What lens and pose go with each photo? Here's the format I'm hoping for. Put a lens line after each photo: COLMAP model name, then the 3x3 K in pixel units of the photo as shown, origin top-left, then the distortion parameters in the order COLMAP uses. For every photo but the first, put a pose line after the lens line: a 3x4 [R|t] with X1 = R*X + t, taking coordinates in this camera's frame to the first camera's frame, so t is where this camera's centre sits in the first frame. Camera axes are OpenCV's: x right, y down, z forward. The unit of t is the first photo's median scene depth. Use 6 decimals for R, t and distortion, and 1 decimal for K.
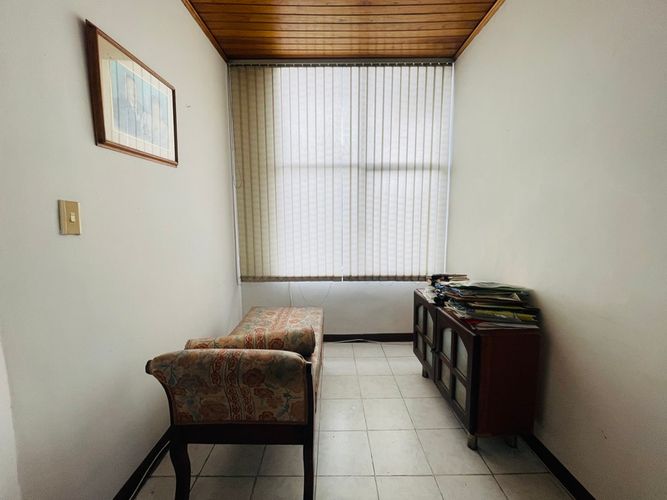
lens RADIAL K [[270.7, 0, 332.4], [0, 270.7, 247.4], [0, 0, 1]] dist [0.000848, -0.000219]
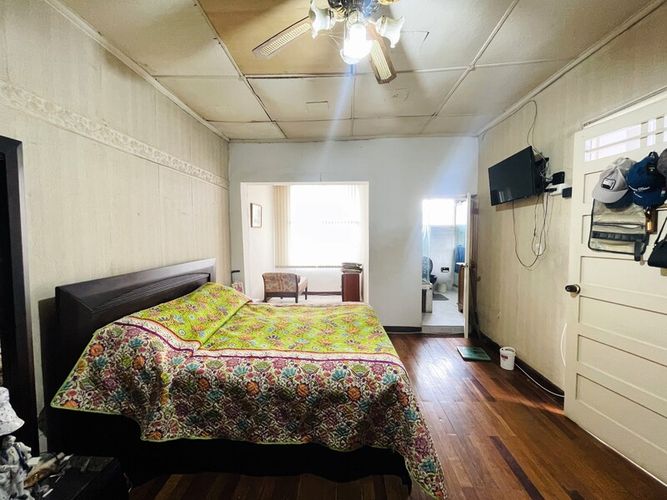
lens RADIAL K [[270.7, 0, 332.4], [0, 270.7, 247.4], [0, 0, 1]] dist [0.000848, -0.000219]
pose [[0.998600, -0.002518, -0.052838, 0.703271], [-0.000975, 0.997820, -0.065988, 0.235654], [0.052889, 0.065947, 0.996420, -3.274513]]
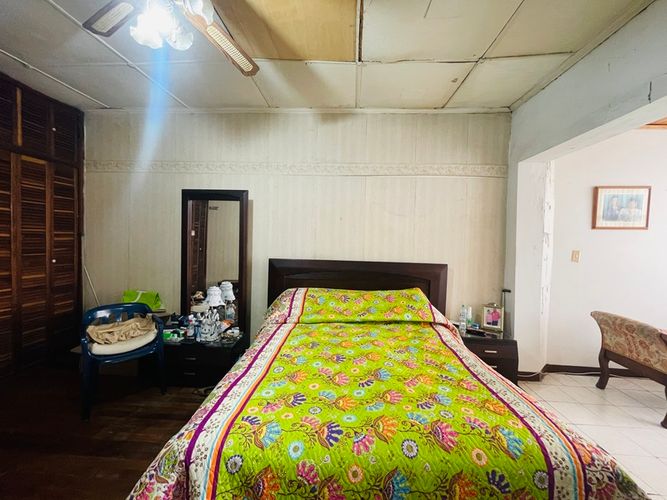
lens RADIAL K [[270.7, 0, 332.4], [0, 270.7, 247.4], [0, 0, 1]] dist [0.000848, -0.000219]
pose [[-0.058287, 0.025346, -0.997978, 1.845778], [-0.141036, 0.989442, 0.033367, 0.062766], [0.988287, 0.142696, -0.054097, -1.280517]]
